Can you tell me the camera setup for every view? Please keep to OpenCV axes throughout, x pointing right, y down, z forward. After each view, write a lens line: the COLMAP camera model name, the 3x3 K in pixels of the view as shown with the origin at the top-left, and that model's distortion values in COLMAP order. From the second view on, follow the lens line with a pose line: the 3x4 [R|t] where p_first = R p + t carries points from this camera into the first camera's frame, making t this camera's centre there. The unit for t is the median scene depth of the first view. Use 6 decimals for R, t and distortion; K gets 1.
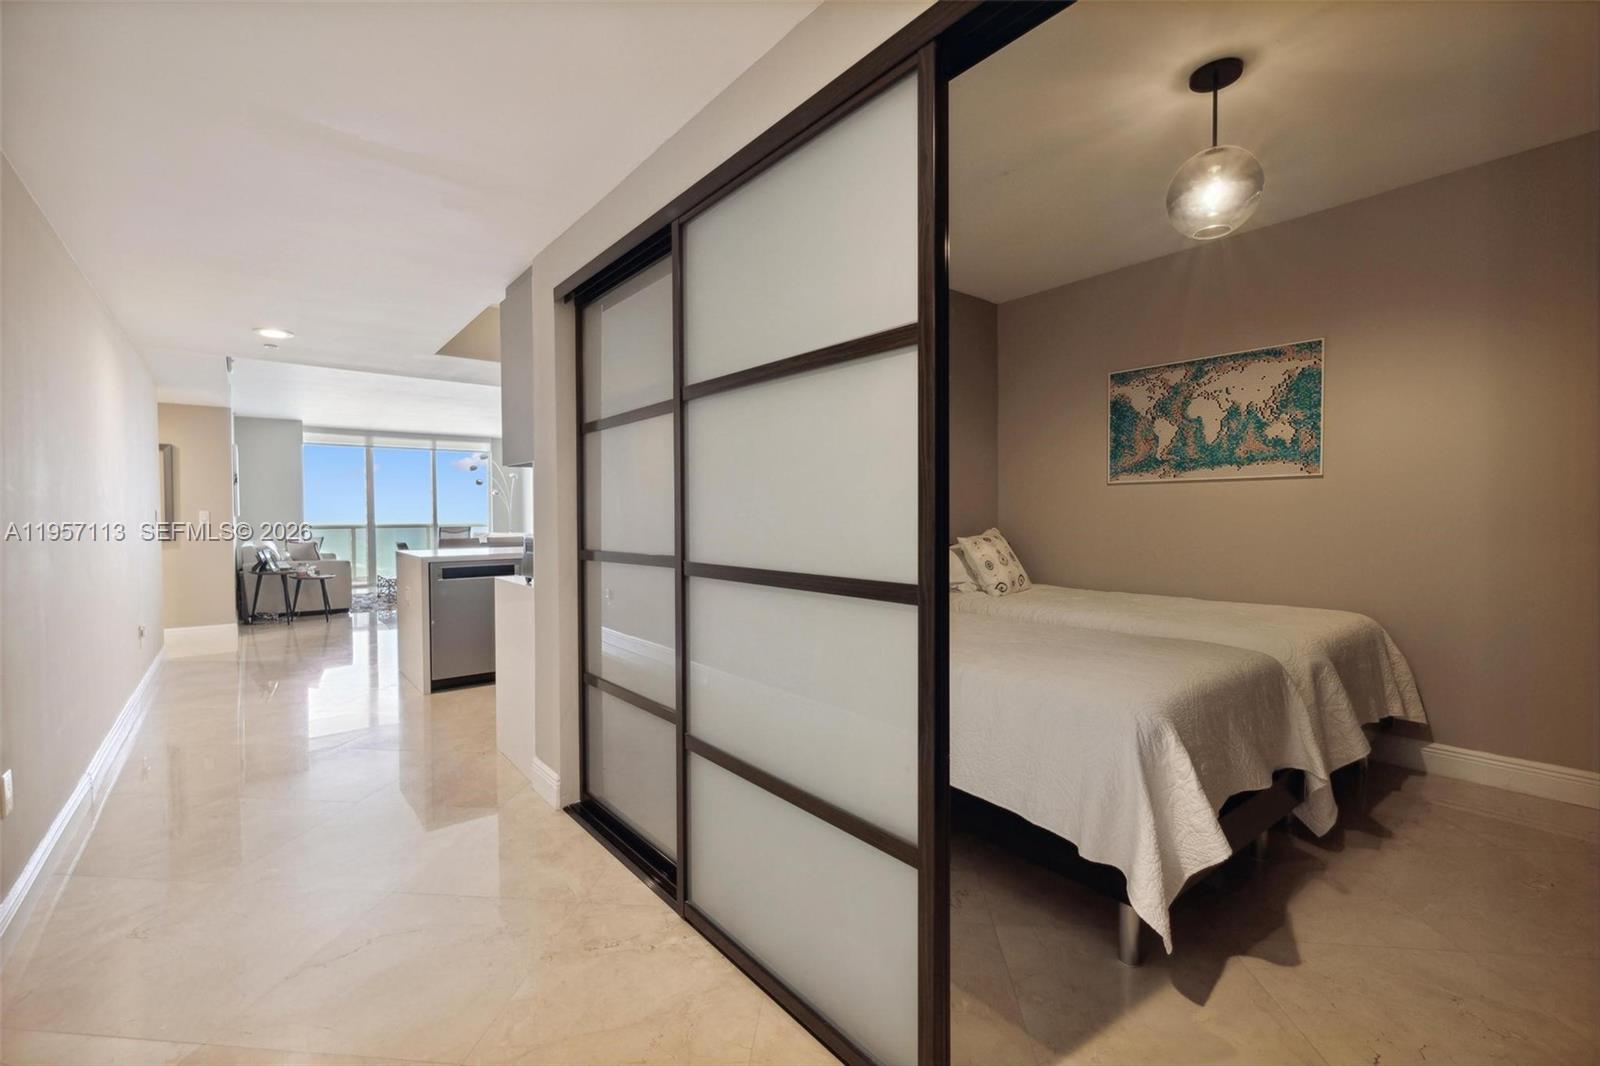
lens RADIAL K [[688.9, 0, 797.9], [0, 688.9, 528.7], [0, 0, 1]] dist [0.003351, 0.000295]
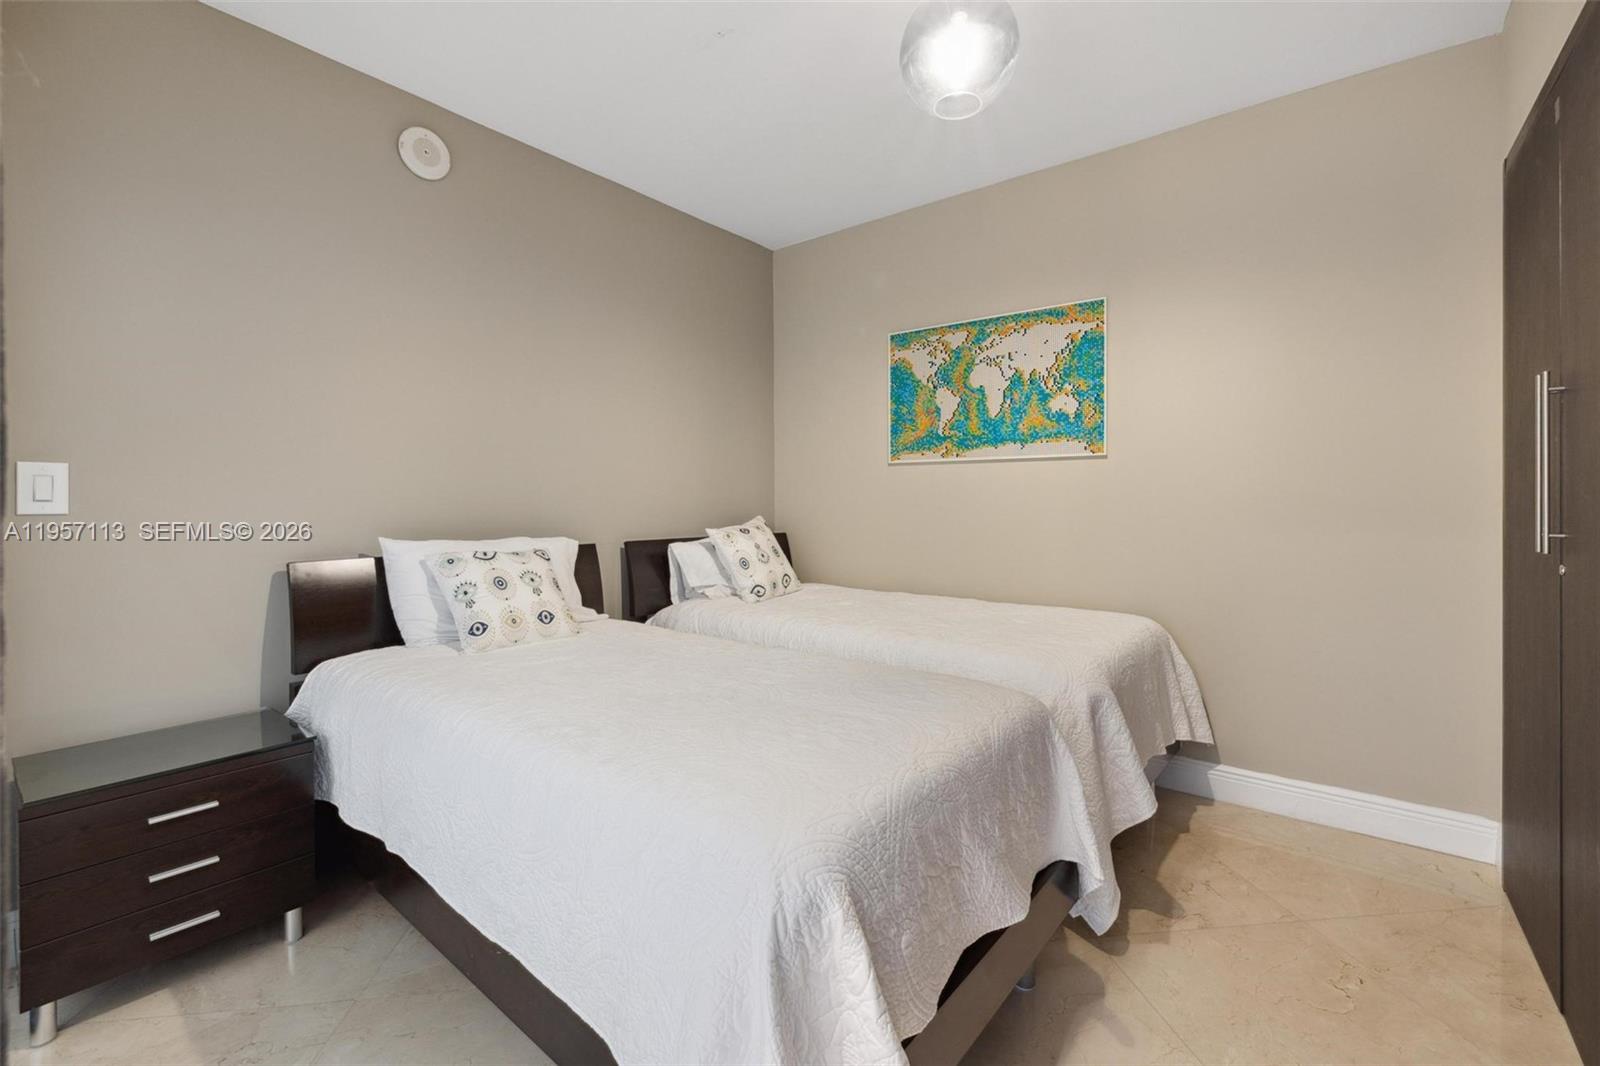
lens RADIAL K [[702.5, 0, 802.7], [0, 702.5, 499.4], [0, 0, 1]] dist [0.001181, 0.000079]
pose [[0.974761, 0.002371, 0.223238, 0.178997], [0.002151, 0.999798, -0.020008, -0.005021], [-0.223240, 0.019983, 0.974559, 0.212092]]
